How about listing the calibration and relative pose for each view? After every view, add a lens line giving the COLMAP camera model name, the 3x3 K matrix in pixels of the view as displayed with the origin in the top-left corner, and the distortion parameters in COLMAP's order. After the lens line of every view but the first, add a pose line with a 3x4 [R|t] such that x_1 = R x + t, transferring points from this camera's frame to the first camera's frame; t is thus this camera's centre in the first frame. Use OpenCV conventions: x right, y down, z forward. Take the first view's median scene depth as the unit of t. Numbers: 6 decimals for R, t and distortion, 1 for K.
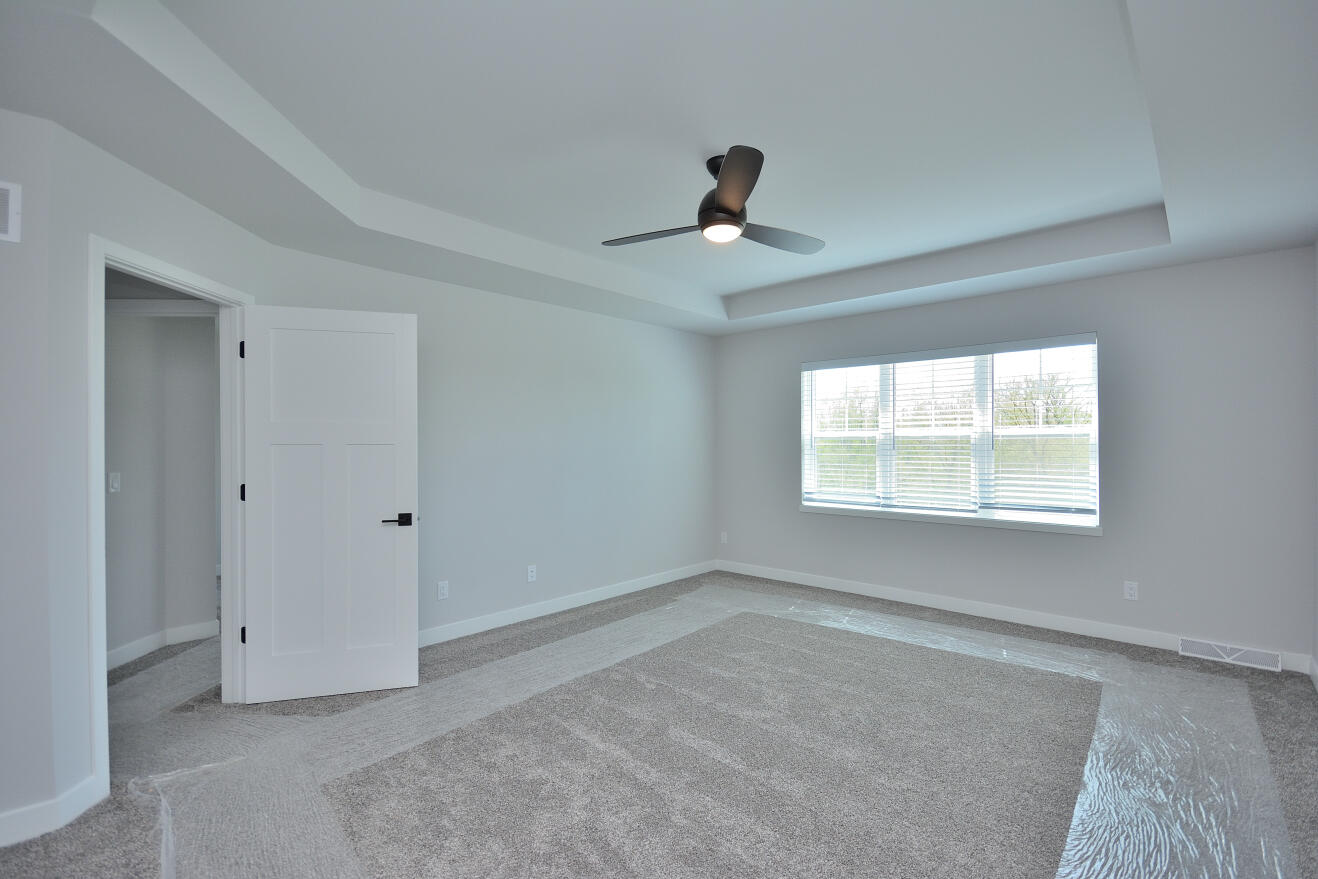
lens RADIAL K [[580.3, 0, 660.4], [0, 580.3, 444.0], [0, 0, 1]] dist [0.002297, -0.011450]
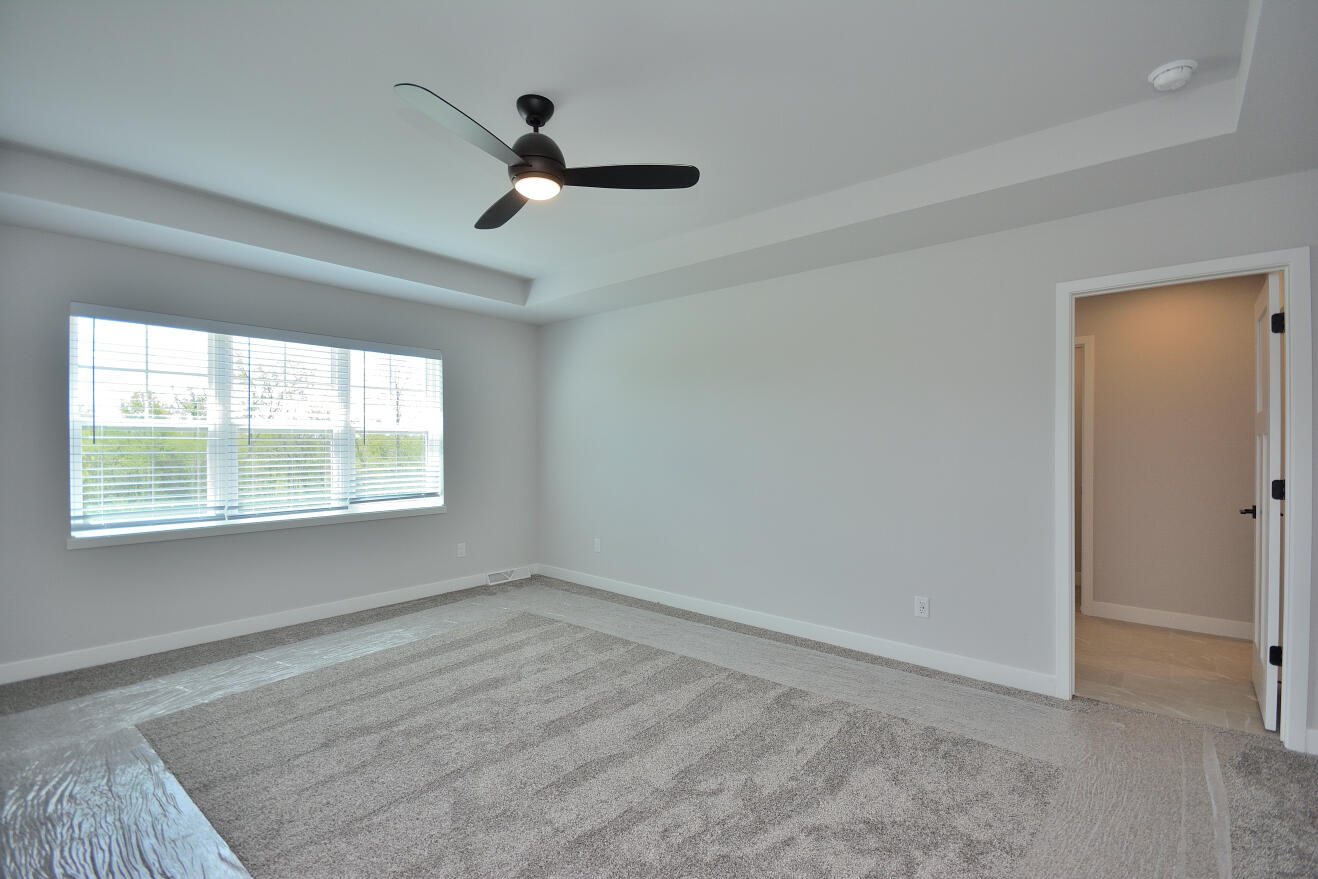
lens RADIAL K [[580.3, 0, 660.4], [0, 580.3, 444.0], [0, 0, 1]] dist [0.002297, -0.011450]
pose [[-0.052073, -0.003891, 0.998636, -0.470576], [-0.009450, 0.999950, 0.003403, 0.000023], [-0.998599, -0.009260, -0.052107, 0.527056]]
